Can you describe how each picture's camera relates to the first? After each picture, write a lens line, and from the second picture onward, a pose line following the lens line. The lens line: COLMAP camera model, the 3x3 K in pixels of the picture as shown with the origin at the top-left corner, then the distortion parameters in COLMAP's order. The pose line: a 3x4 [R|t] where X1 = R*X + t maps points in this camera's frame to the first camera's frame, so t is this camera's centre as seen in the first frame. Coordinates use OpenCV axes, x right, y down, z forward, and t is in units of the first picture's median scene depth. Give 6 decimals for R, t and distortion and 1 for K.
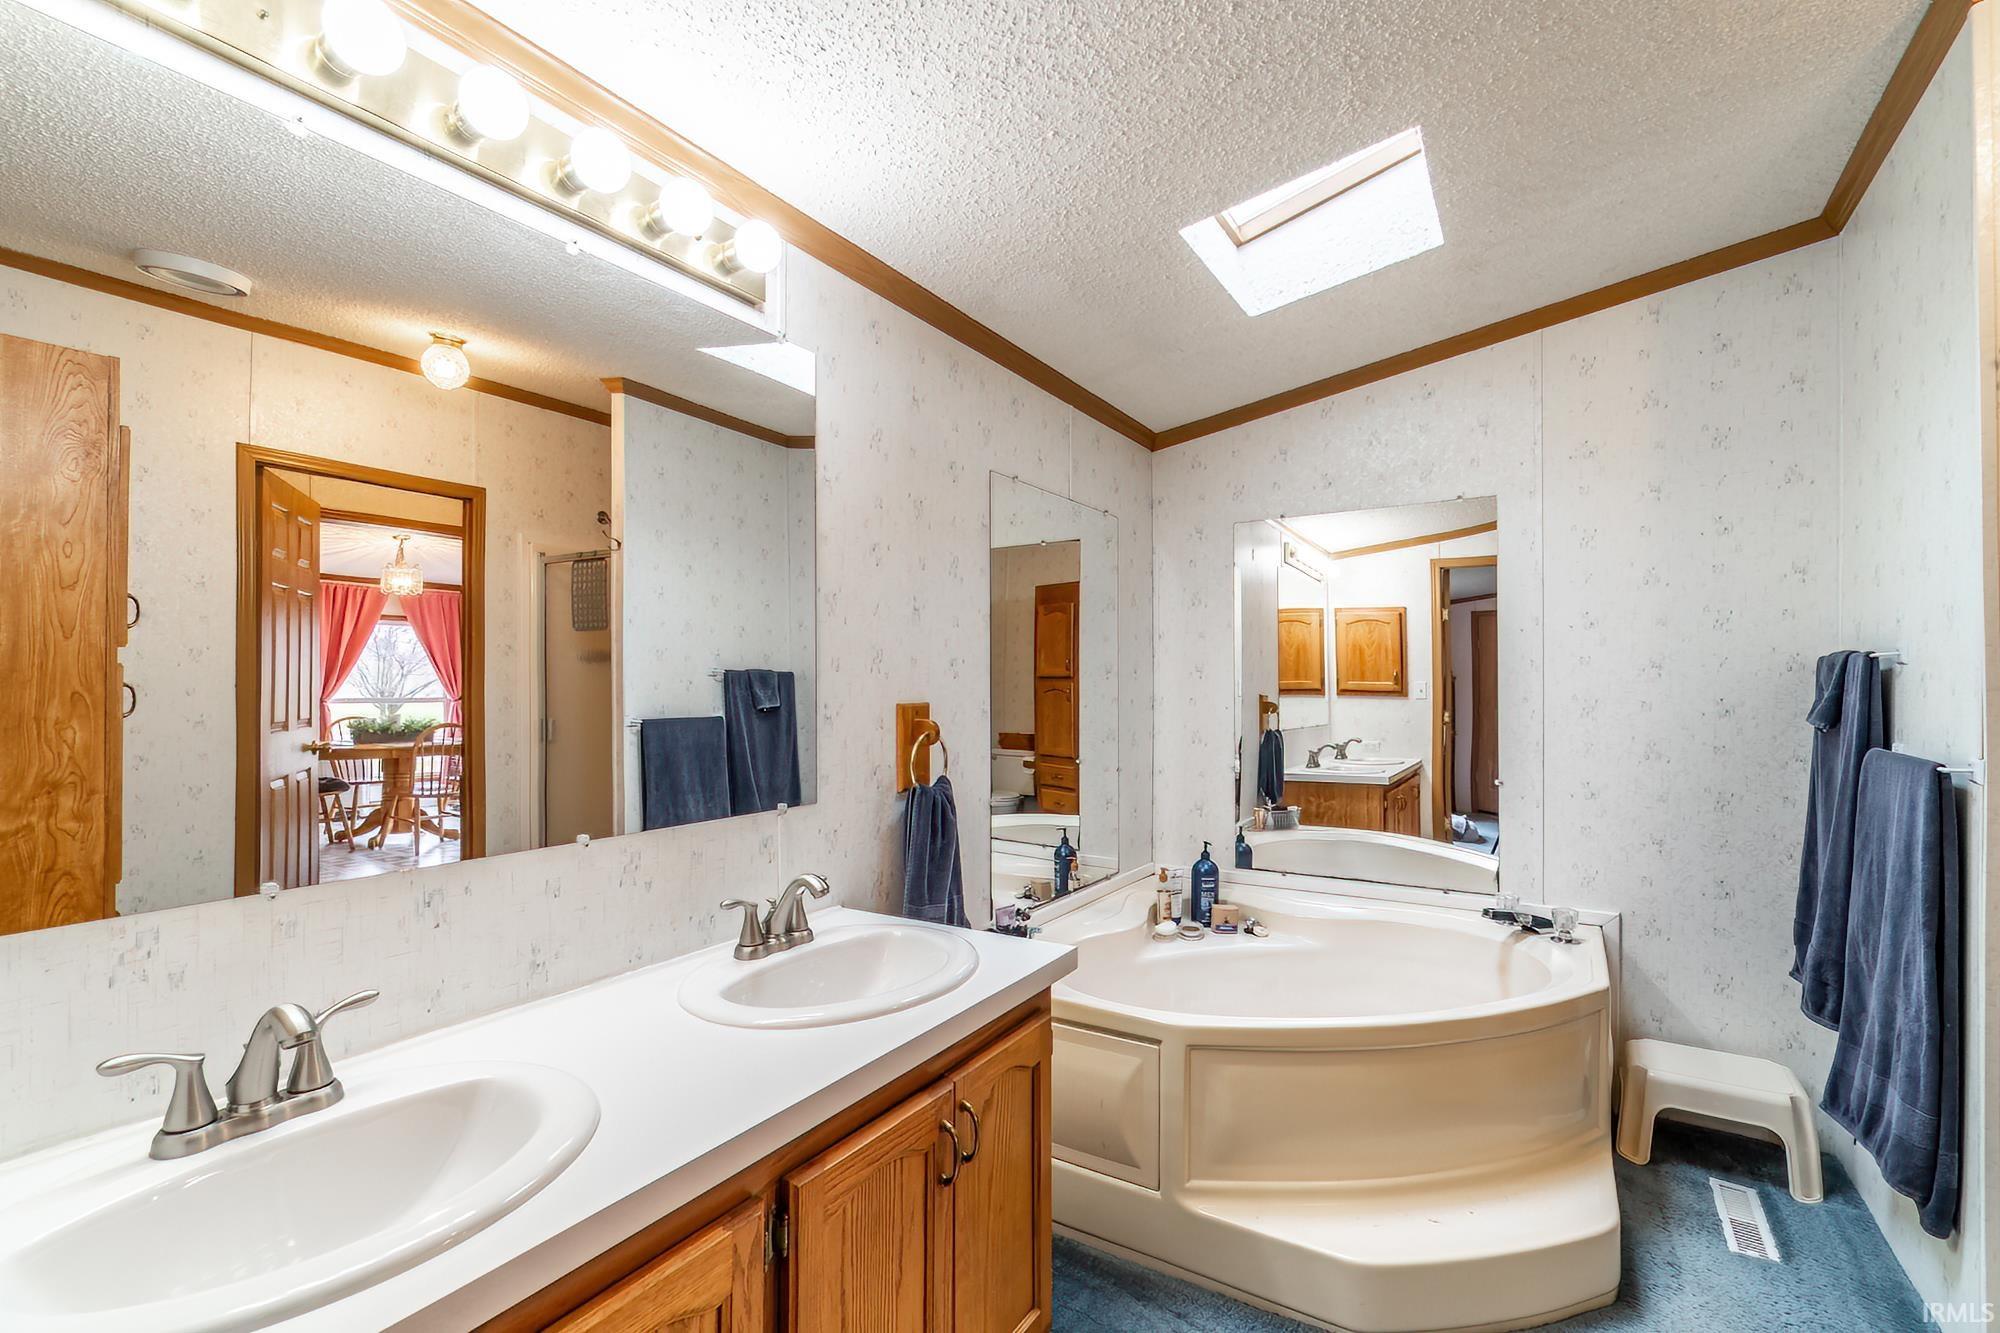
lens RADIAL K [[869.7, 0, 998.0], [0, 869.7, 661.5], [0, 0, 1]] dist [-0.011175, 0.003880]
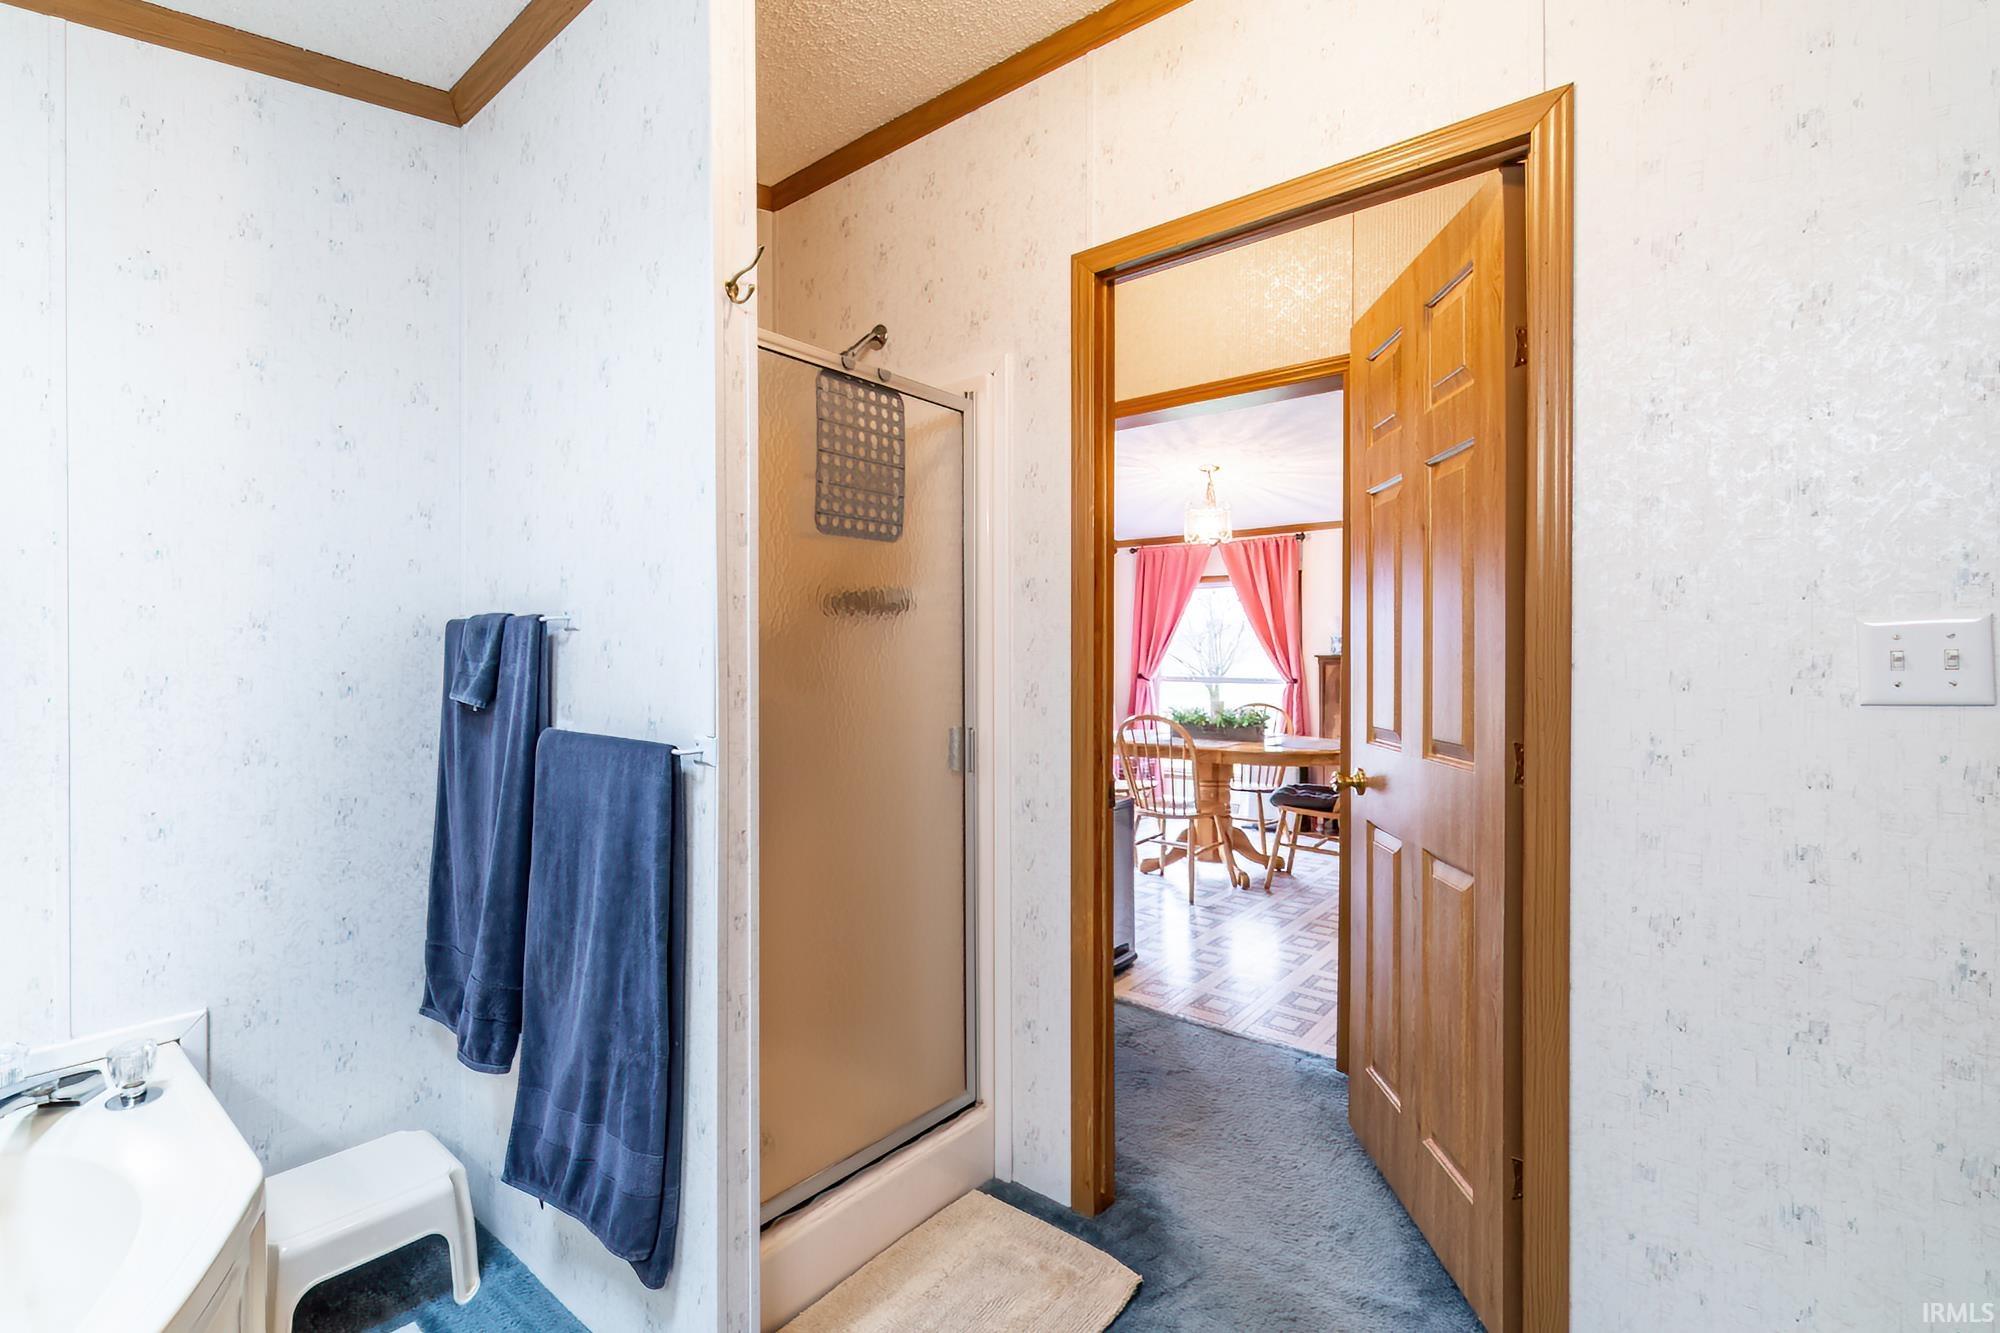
lens RADIAL K [[934.7, 0, 936.5], [0, 934.7, 672.8], [0, 0, 1]] dist [-0.001481, -0.000888]
pose [[0.170021, -0.016775, 0.985298, 0.166070], [-0.029418, 0.999323, 0.022090, 0.013475], [-0.985001, -0.032741, 0.169412, 0.445632]]
